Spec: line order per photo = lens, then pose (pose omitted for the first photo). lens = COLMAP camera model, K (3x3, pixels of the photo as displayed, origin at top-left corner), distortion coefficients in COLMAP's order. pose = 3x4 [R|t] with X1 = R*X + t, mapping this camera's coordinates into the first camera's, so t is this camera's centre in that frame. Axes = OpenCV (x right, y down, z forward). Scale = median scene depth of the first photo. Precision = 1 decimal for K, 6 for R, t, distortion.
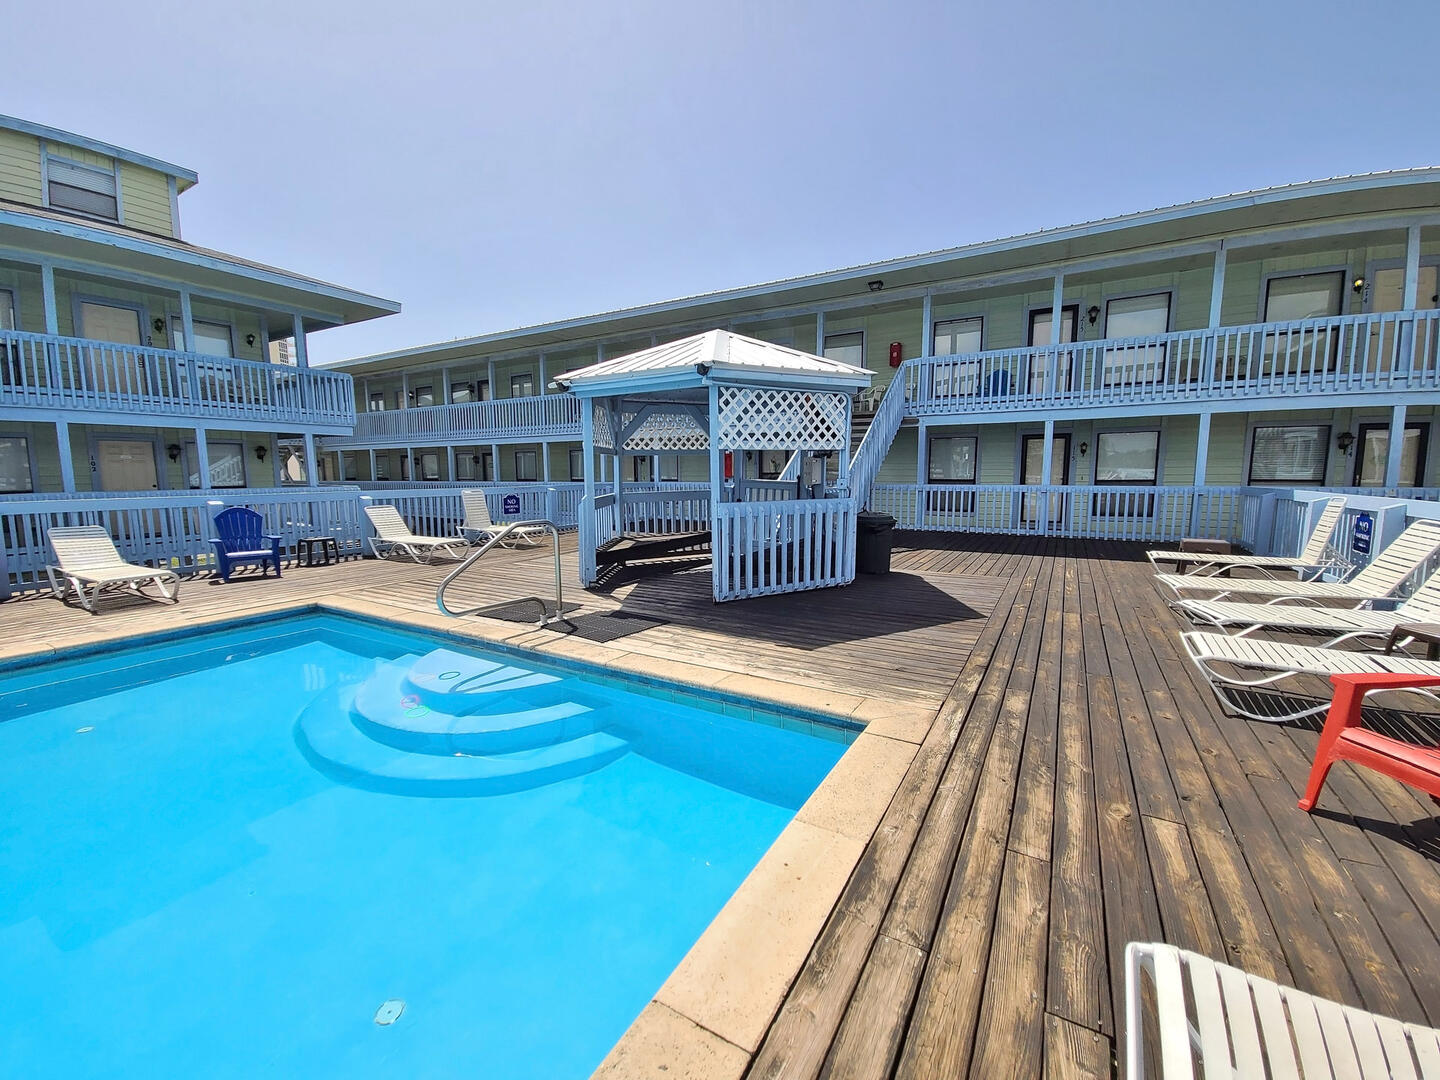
lens RADIAL K [[586.1, 0, 715.9], [0, 586.1, 542.7], [0, 0, 1]] dist [0.007853, -0.004483]
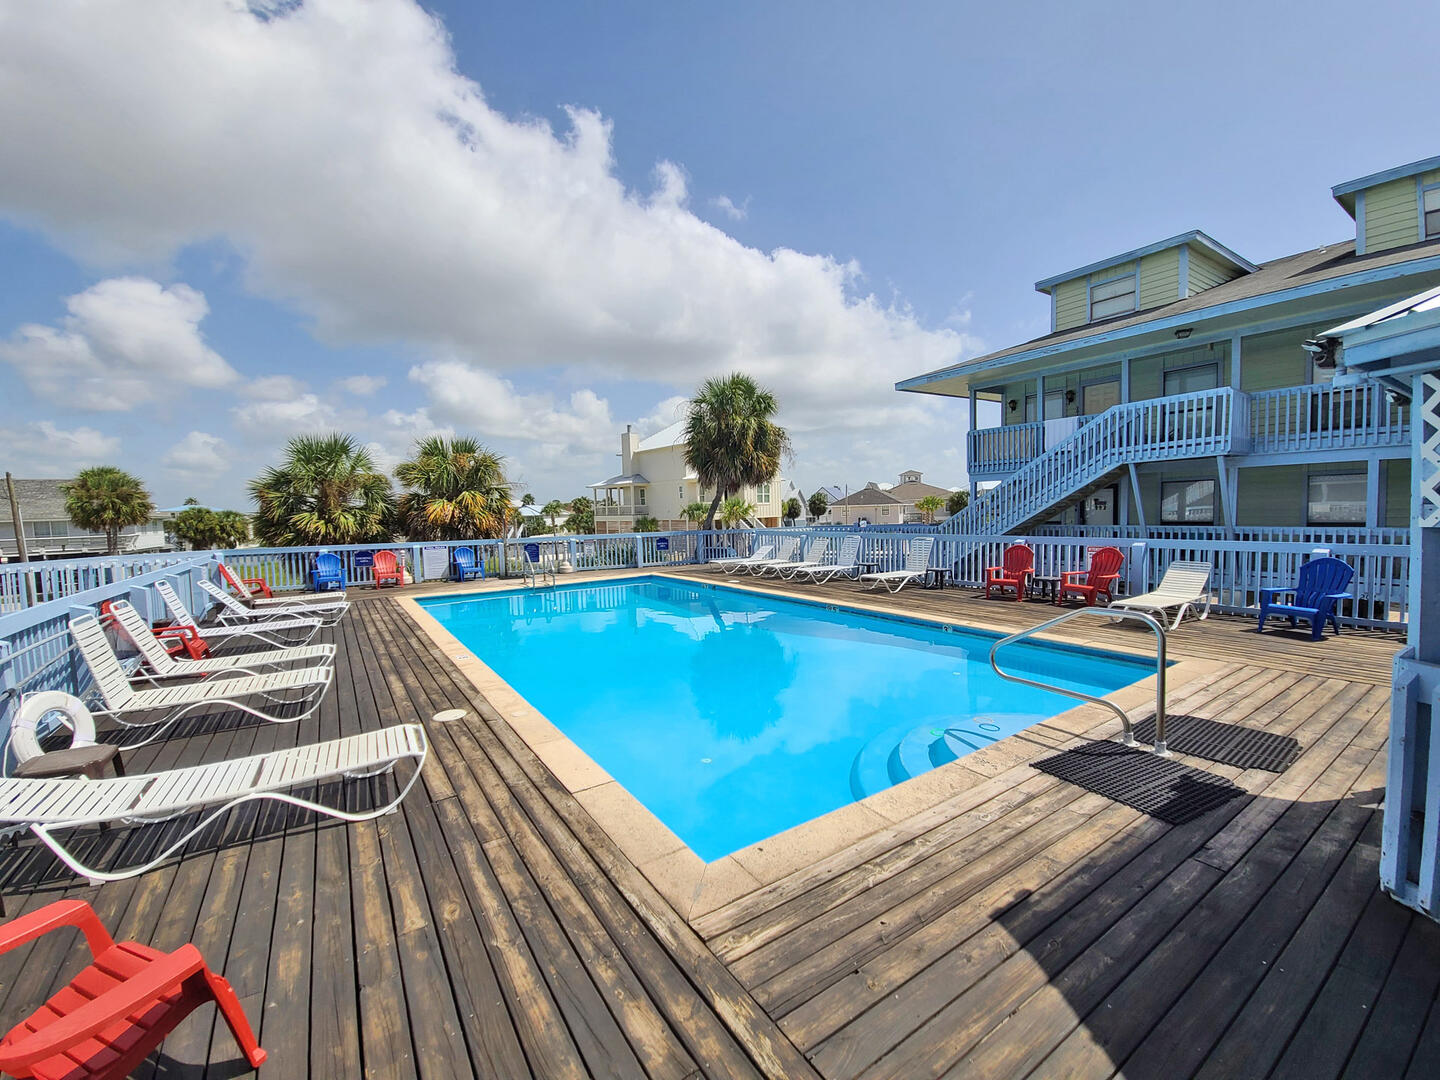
lens RADIAL K [[586.1, 0, 715.9], [0, 586.1, 542.7], [0, 0, 1]] dist [0.007853, -0.004483]
pose [[-0.430940, 0.067779, -0.899831, 1.136338], [-0.076276, 0.990870, 0.111166, -0.310630], [0.899151, 0.116541, -0.421836, 1.468033]]
